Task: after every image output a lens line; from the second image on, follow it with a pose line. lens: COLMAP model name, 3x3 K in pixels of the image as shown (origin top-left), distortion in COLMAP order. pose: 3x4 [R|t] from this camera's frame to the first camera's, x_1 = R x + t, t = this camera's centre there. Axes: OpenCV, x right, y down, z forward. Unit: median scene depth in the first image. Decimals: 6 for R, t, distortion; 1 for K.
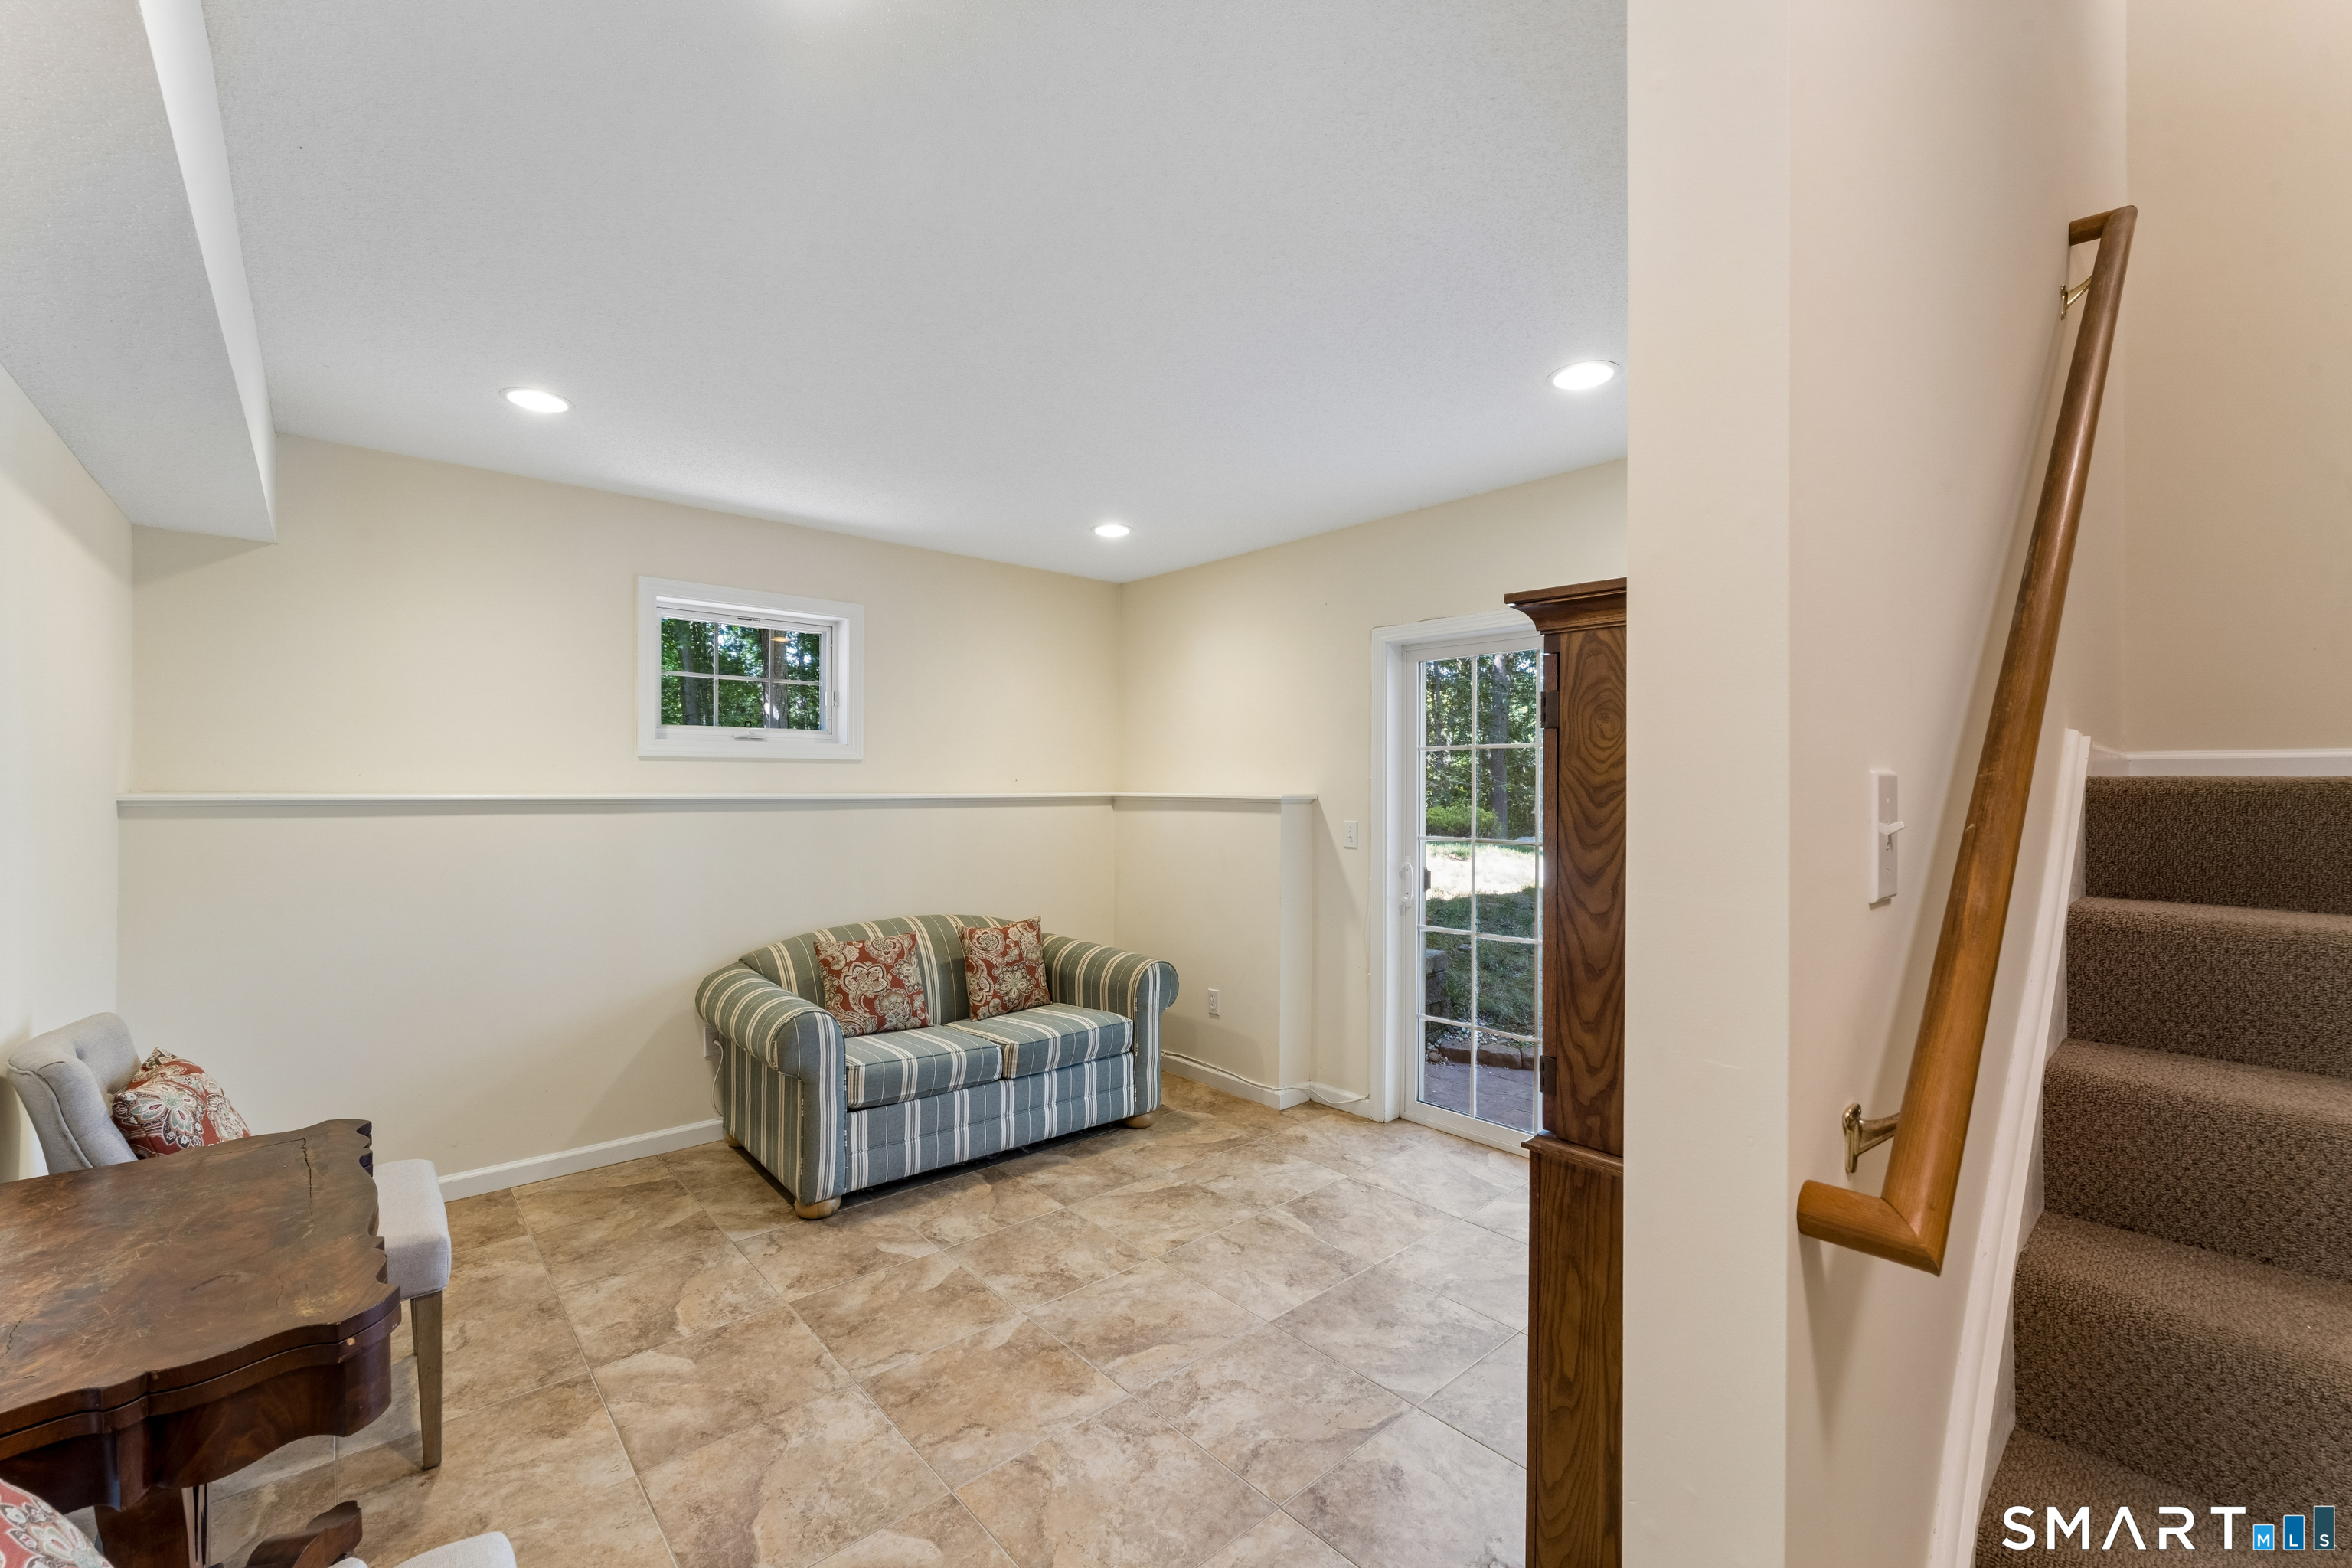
lens RADIAL K [[948.5, 0, 1182.7], [0, 948.5, 779.8], [0, 0, 1]] dist [-0.007955, 0.000130]
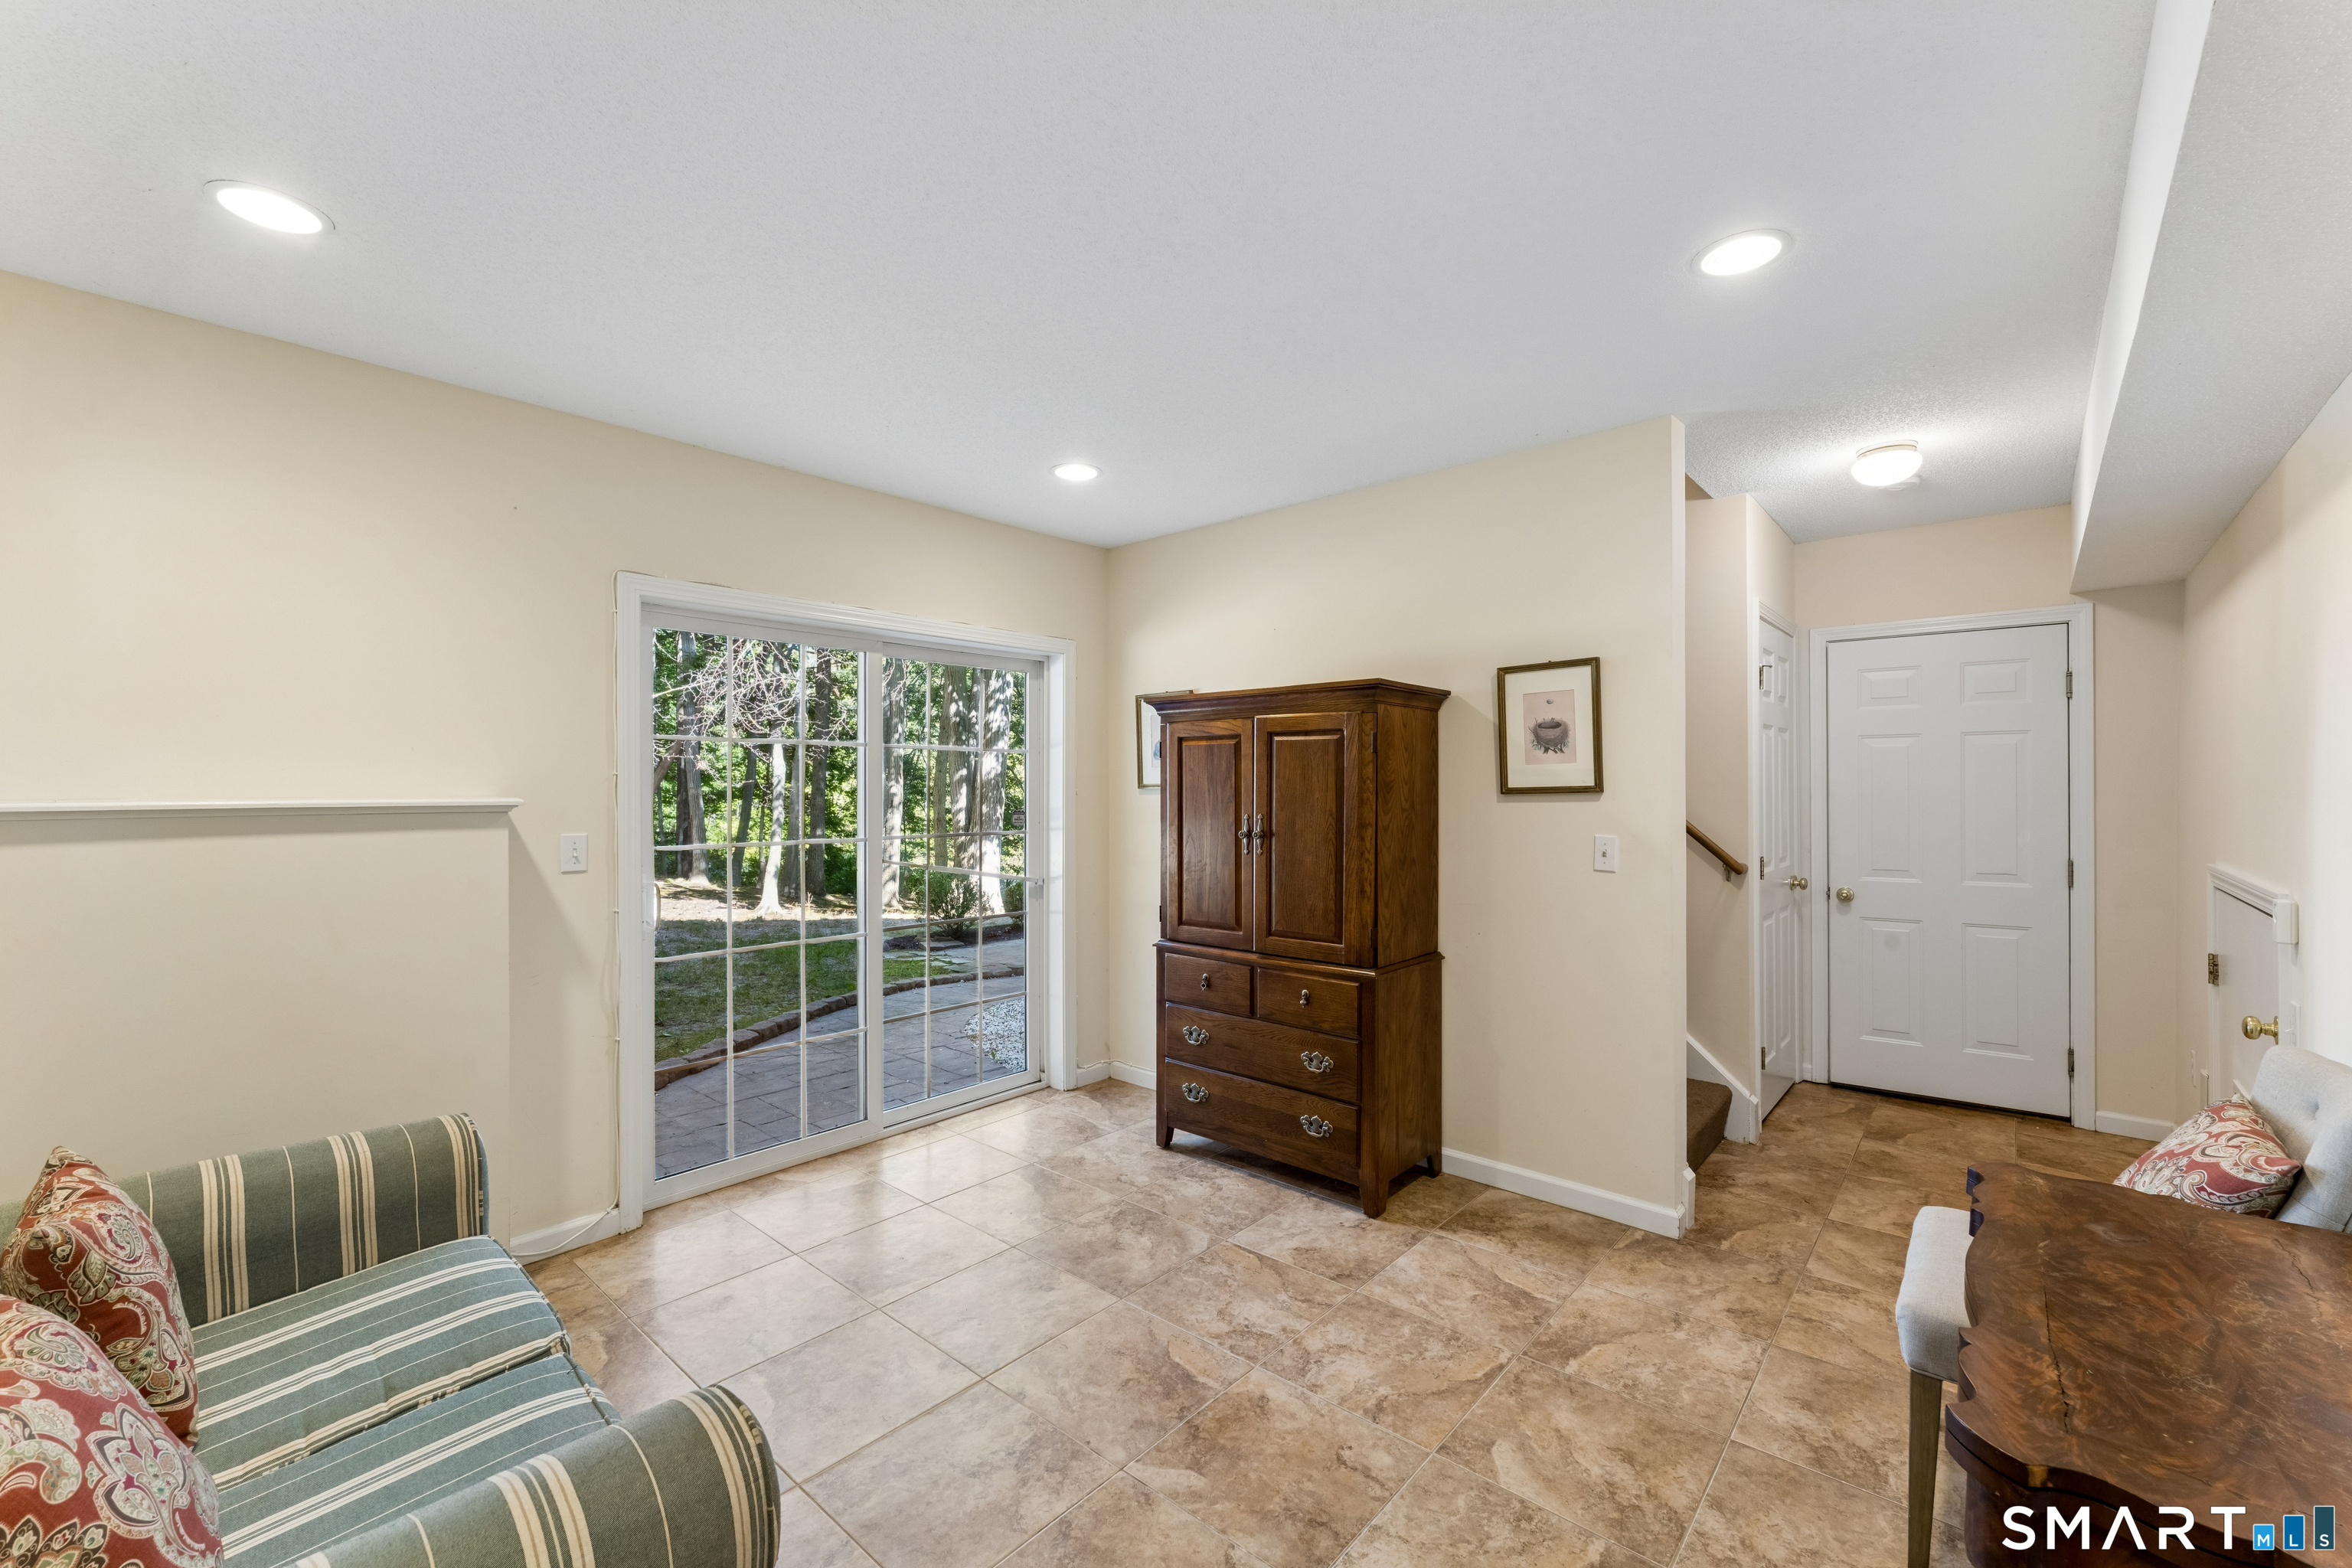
lens RADIAL K [[948.5, 0, 1182.9], [0, 948.5, 790.1], [0, 0, 1]] dist [-0.007955, 0.000130]
pose [[-0.109406, -0.010695, 0.993940, -1.006930], [-0.002217, 0.999942, 0.010515, 0.005338], [-0.993995, -0.001053, -0.109424, 1.120752]]
